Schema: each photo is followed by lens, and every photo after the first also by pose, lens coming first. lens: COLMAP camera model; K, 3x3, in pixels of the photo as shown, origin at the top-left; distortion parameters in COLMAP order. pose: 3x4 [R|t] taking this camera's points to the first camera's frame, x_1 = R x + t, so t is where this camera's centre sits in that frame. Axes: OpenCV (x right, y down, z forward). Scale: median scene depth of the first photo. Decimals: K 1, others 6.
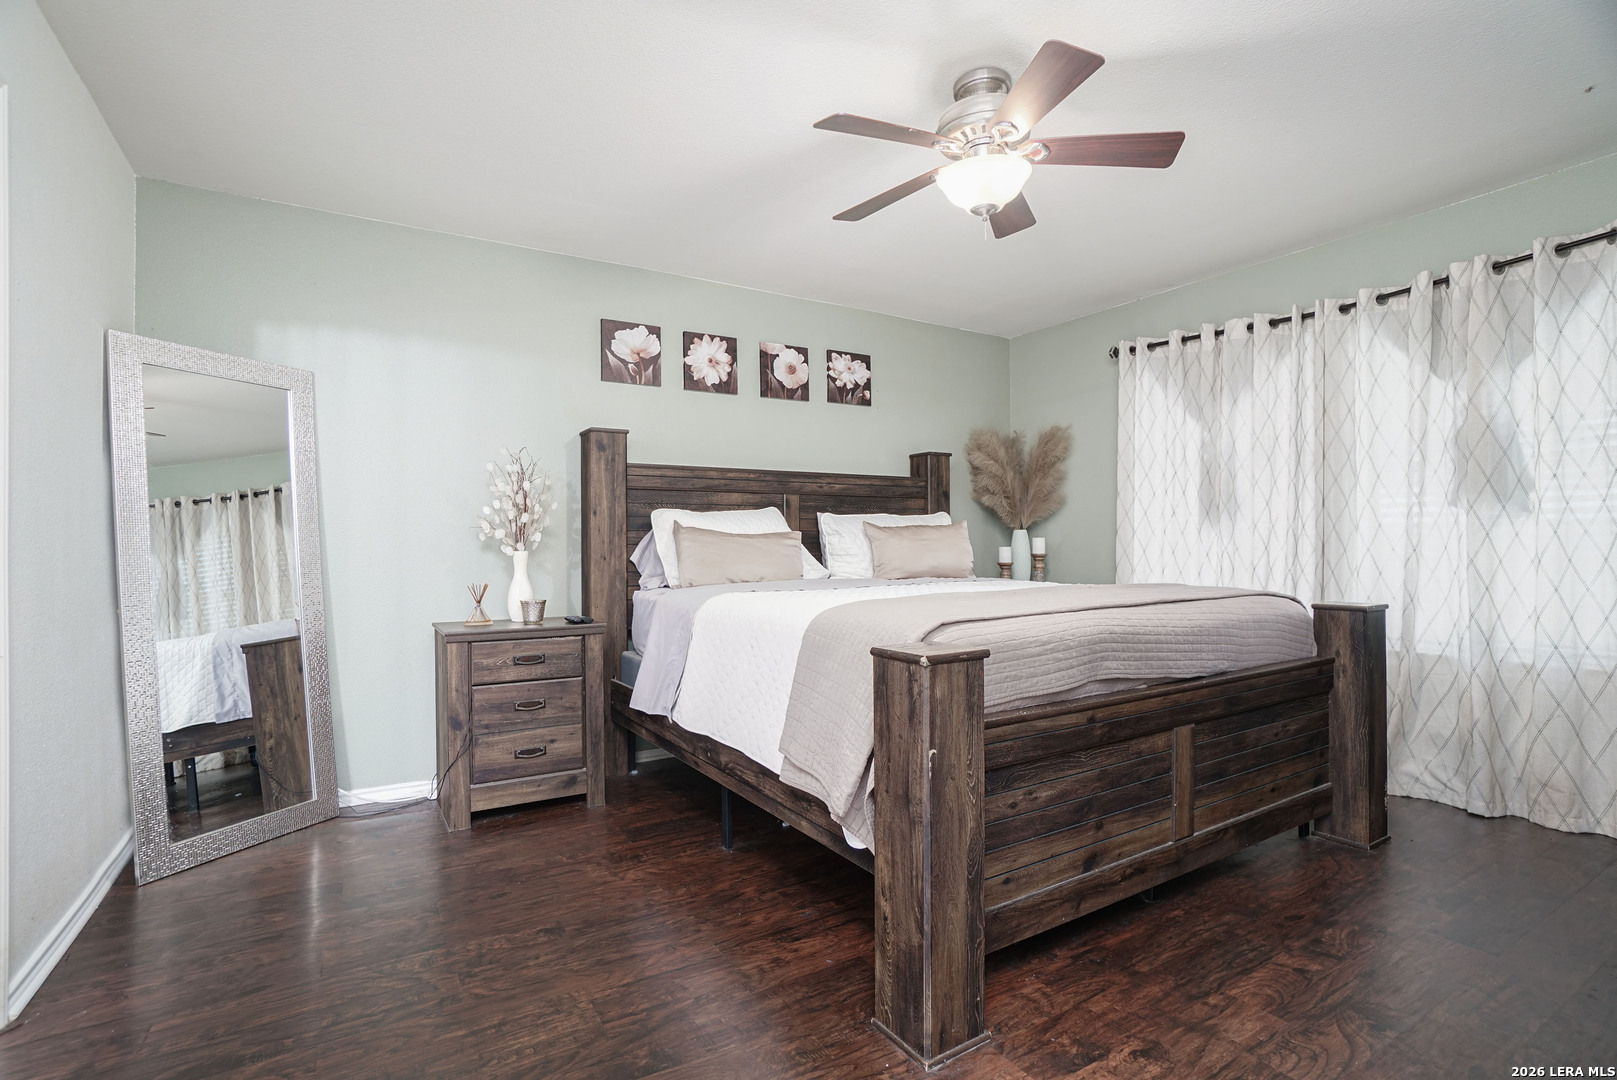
lens RADIAL K [[751.4, 0, 807.2], [0, 751.4, 539.9], [0, 0, 1]] dist [-0.020549, 0.000808]
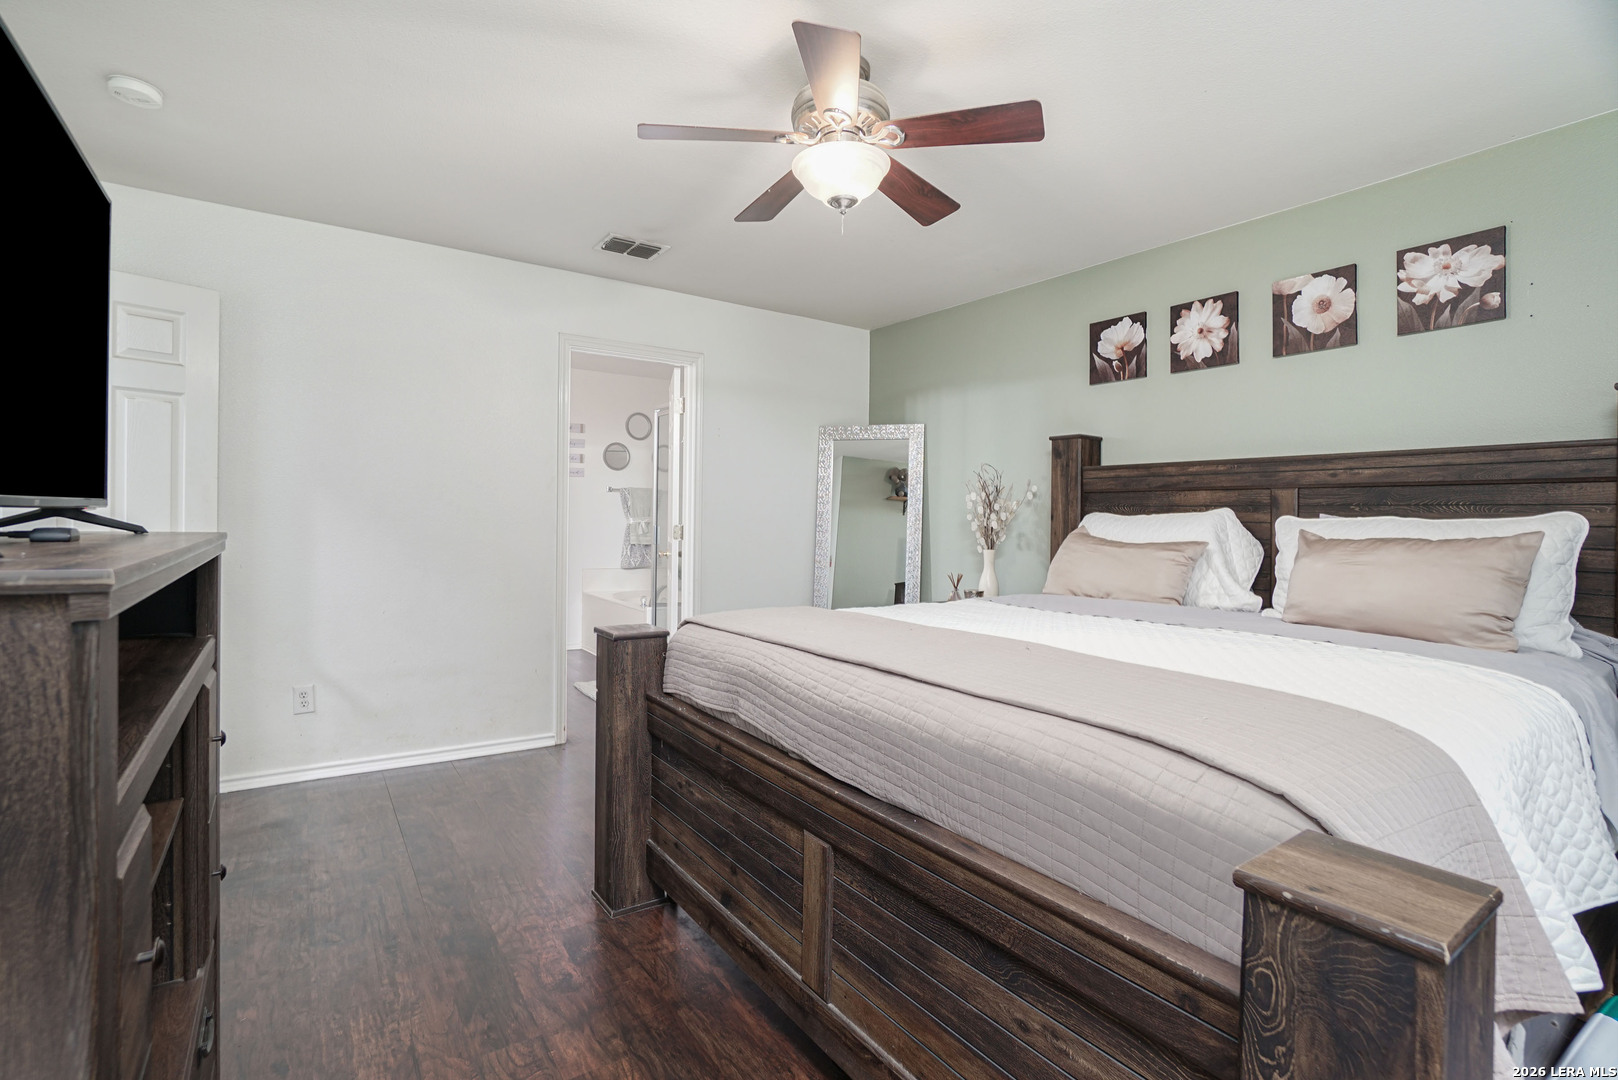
lens RADIAL K [[740.4, 0, 802.7], [0, 740.4, 534.0], [0, 0, 1]] dist [-0.027284, 0.001347]
pose [[0.066134, 0.028711, -0.997398, 0.651726], [-0.014579, 0.999507, 0.027805, -0.031406], [0.997704, 0.012702, 0.066520, 0.511274]]
